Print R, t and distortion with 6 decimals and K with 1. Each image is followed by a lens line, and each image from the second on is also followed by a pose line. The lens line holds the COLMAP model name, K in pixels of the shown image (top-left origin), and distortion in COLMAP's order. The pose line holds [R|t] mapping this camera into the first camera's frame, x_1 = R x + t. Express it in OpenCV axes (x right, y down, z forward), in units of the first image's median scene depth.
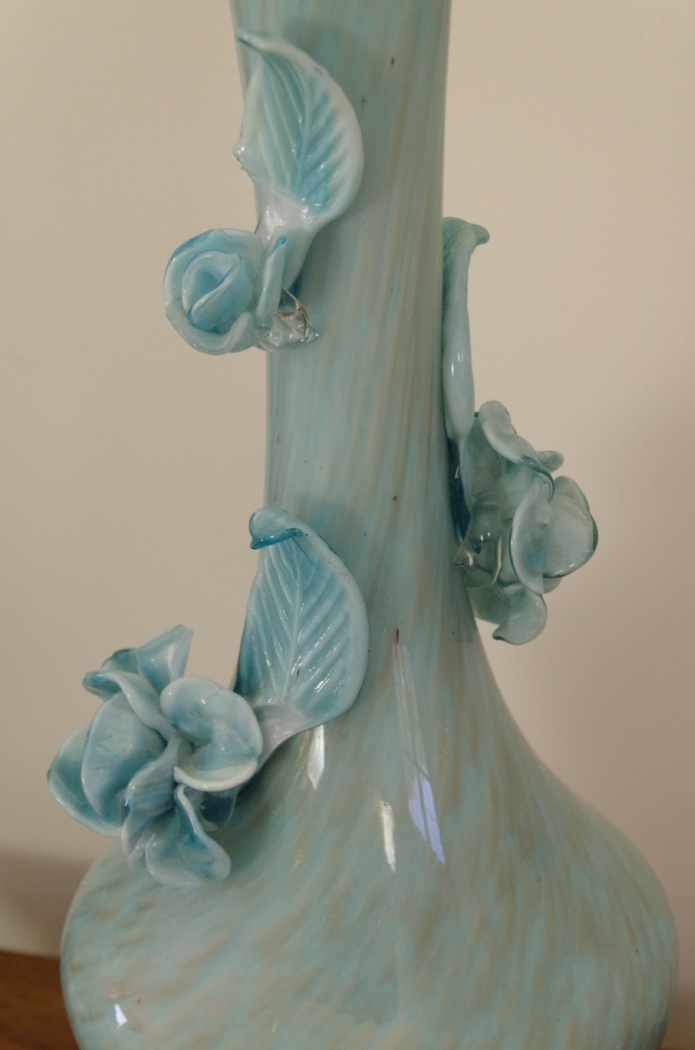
lens RADIAL K [[2073.5, 0, 335.1], [0, 2073.5, 542.5], [0, 0, 1]] dist [-0.080779, 0.000000]
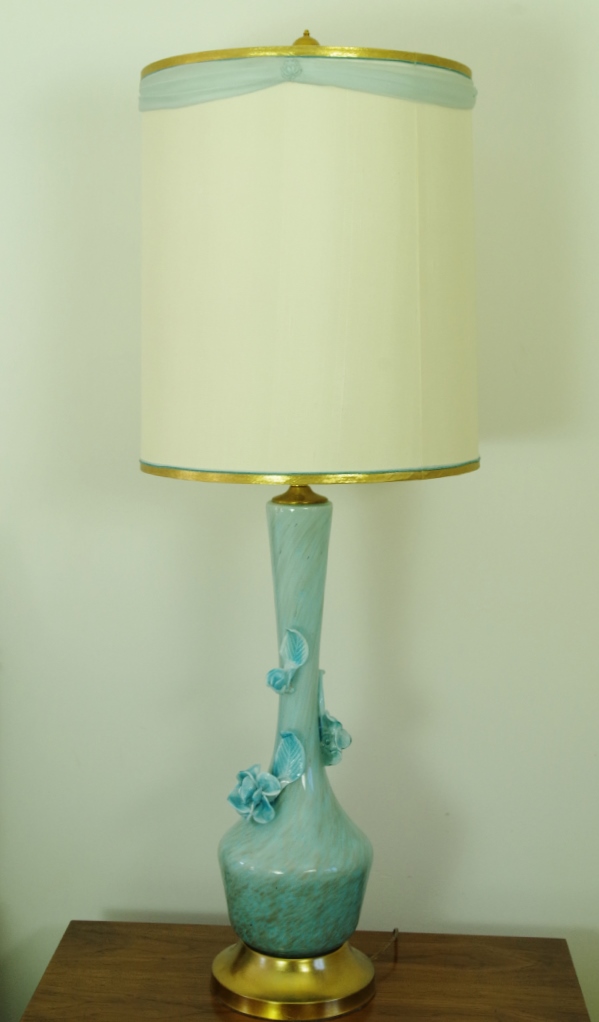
lens RADIAL K [[1668.8, 0, 289.5], [0, 1668.8, 524.1], [0, 0, 1]] dist [0.137991, 0.000000]
pose [[0.977176, 0.015262, 0.211882, -0.785455], [0.047103, 0.957021, -0.286169, 0.587137], [-0.207143, 0.289617, 0.934459, -2.504352]]
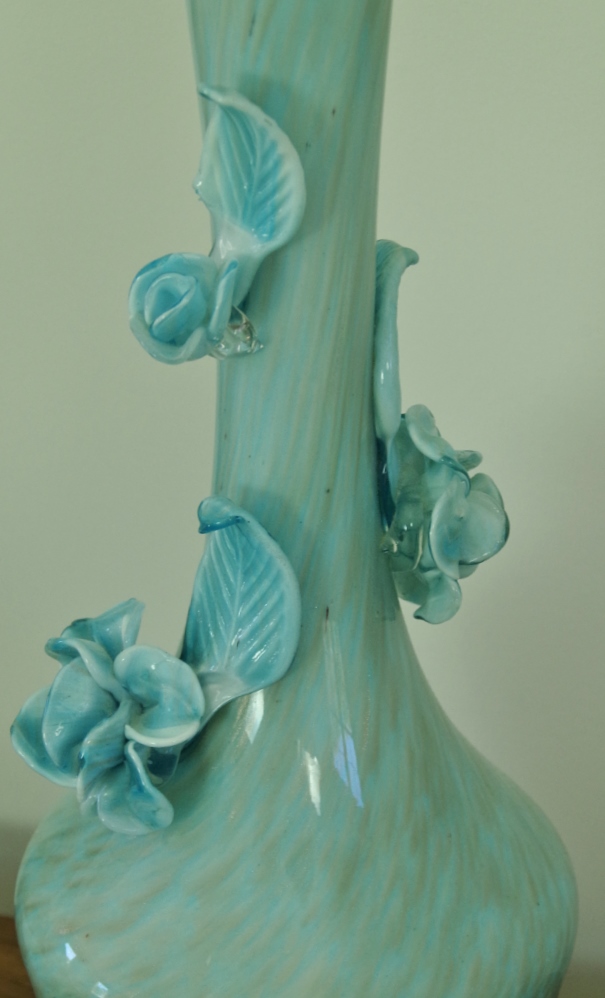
lens RADIAL K [[2304.7, 0, 277.3], [0, 2304.7, 521.3], [0, 0, 1]] dist [-0.054321, 0.000000]
pose [[0.999671, 0.025387, -0.003527, 0.006204], [-0.025366, 0.999660, 0.006029, -0.011588], [0.003679, -0.005938, 0.999976, -0.248529]]
